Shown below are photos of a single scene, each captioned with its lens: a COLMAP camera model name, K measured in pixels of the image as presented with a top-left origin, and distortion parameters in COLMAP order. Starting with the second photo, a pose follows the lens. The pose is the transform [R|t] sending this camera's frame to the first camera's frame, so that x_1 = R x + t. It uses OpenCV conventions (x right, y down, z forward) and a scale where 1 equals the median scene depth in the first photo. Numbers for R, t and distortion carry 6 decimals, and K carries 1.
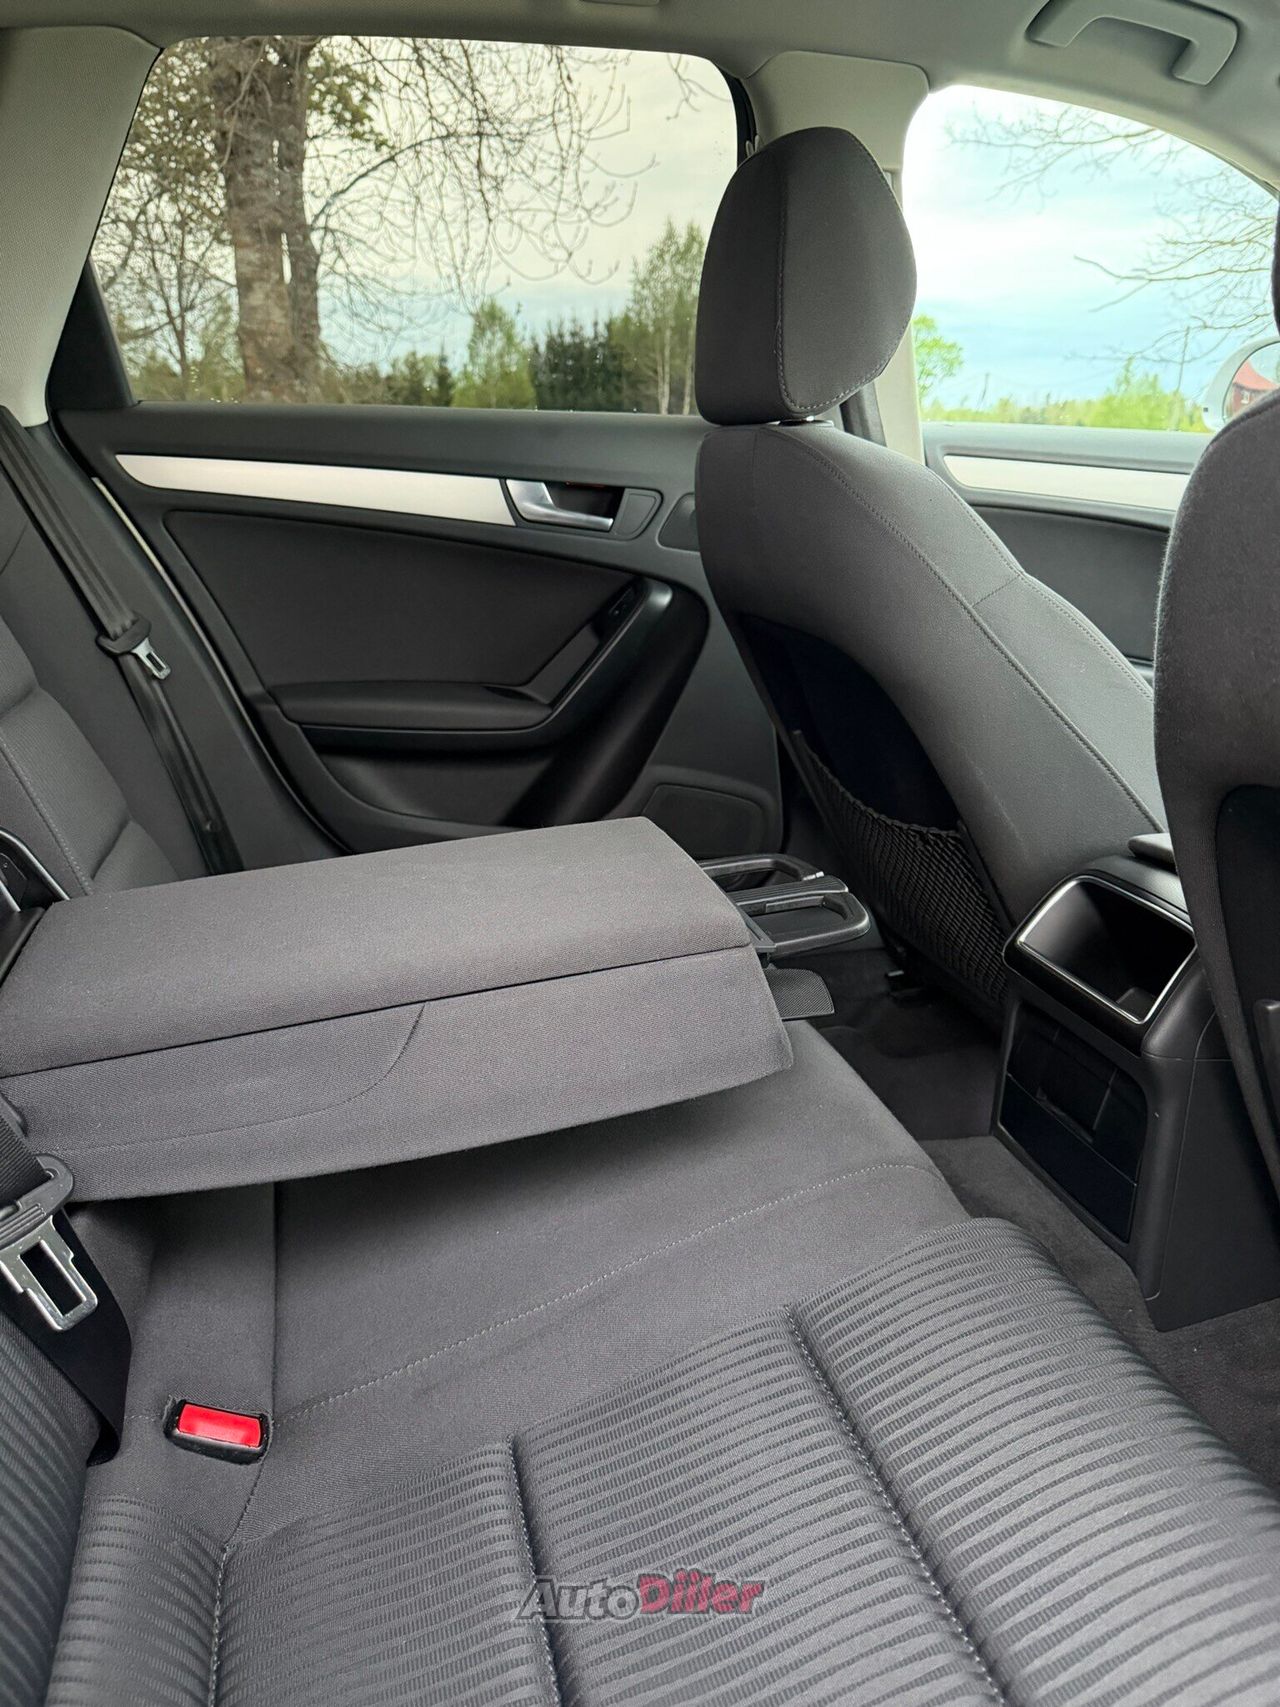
lens RADIAL K [[1232.5, 0, 634.7], [0, 1232.5, 852.6], [0, 0, 1]] dist [0.127772, -0.192688]
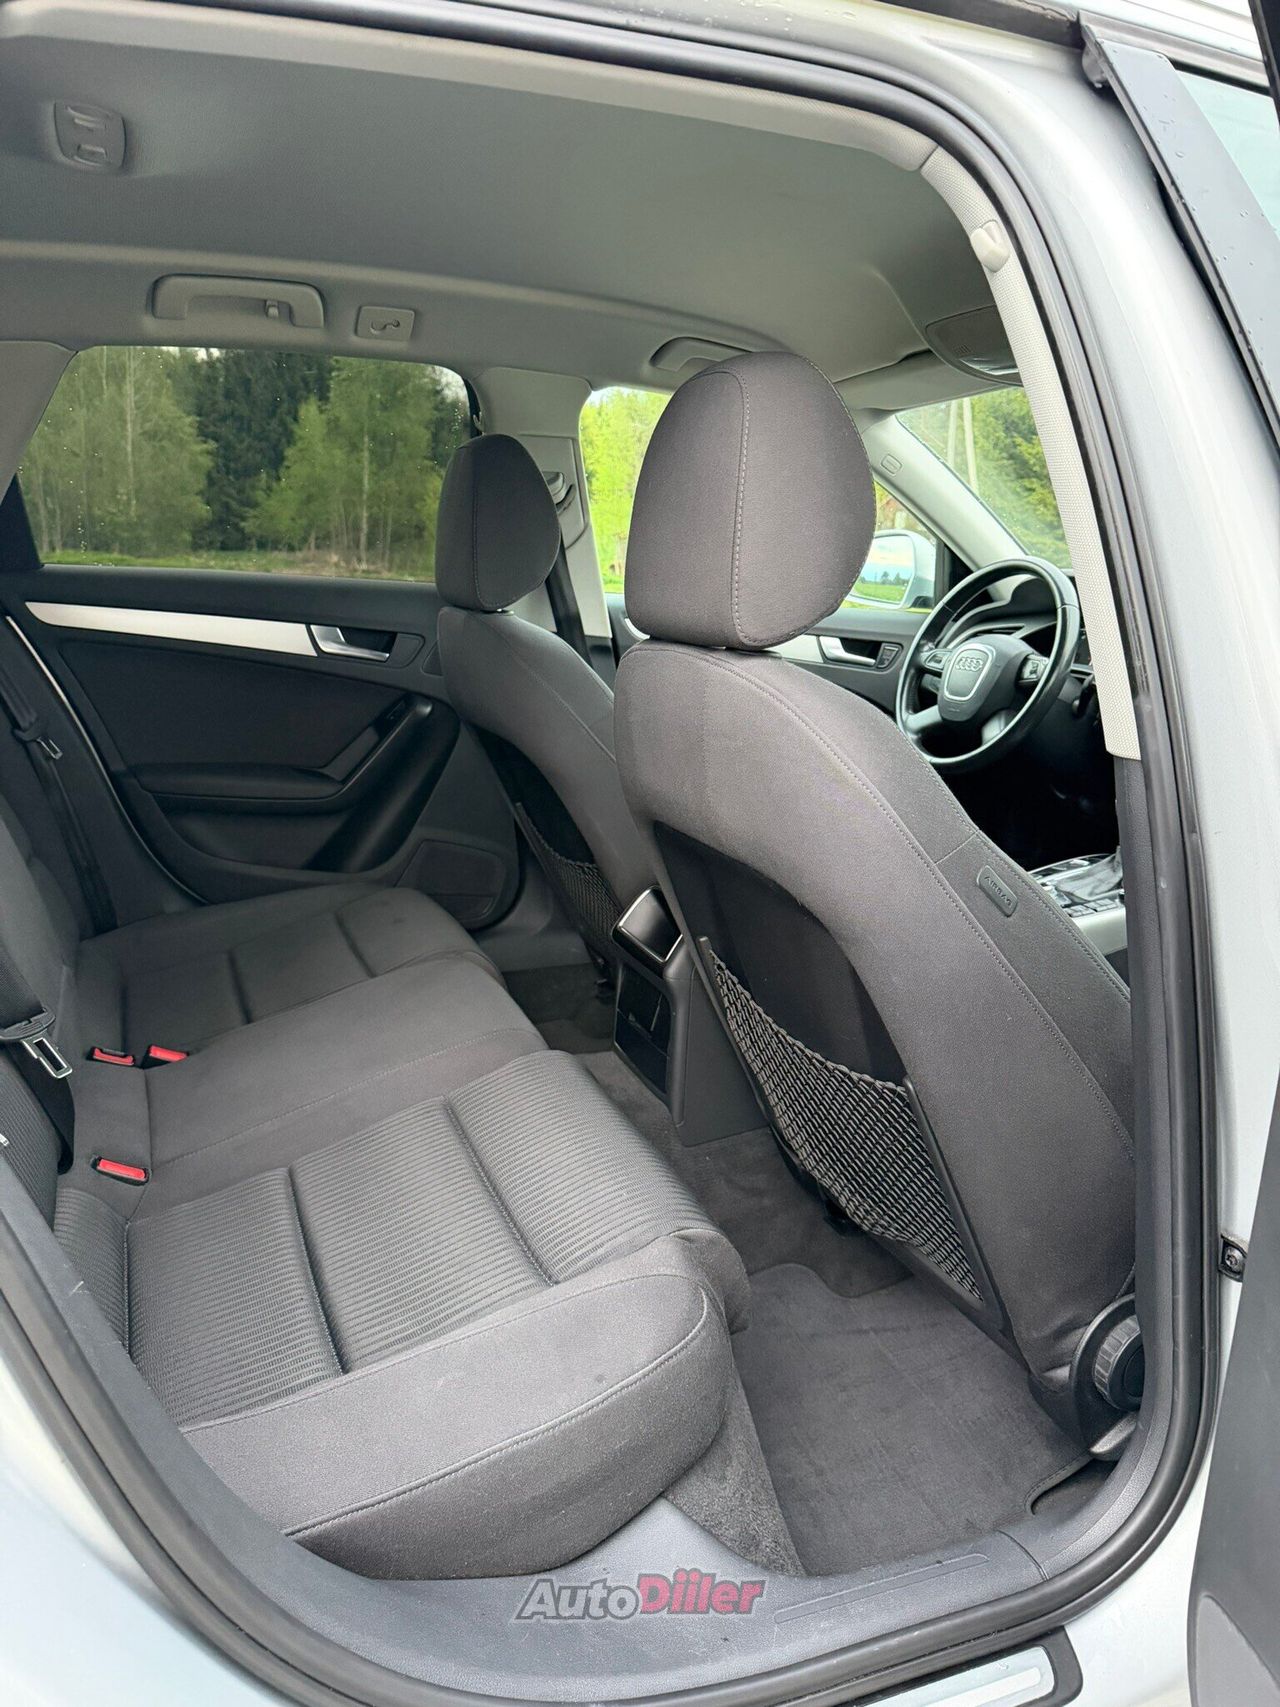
lens RADIAL K [[1232.5, 0, 634.7], [0, 1232.5, 852.6], [0, 0, 1]] dist [0.127772, -0.192688]
pose [[0.991395, 0.006220, 0.130758, 0.081572], [0.002855, 0.997605, -0.069102, 0.063788], [-0.130874, 0.068881, 0.989003, -0.462955]]
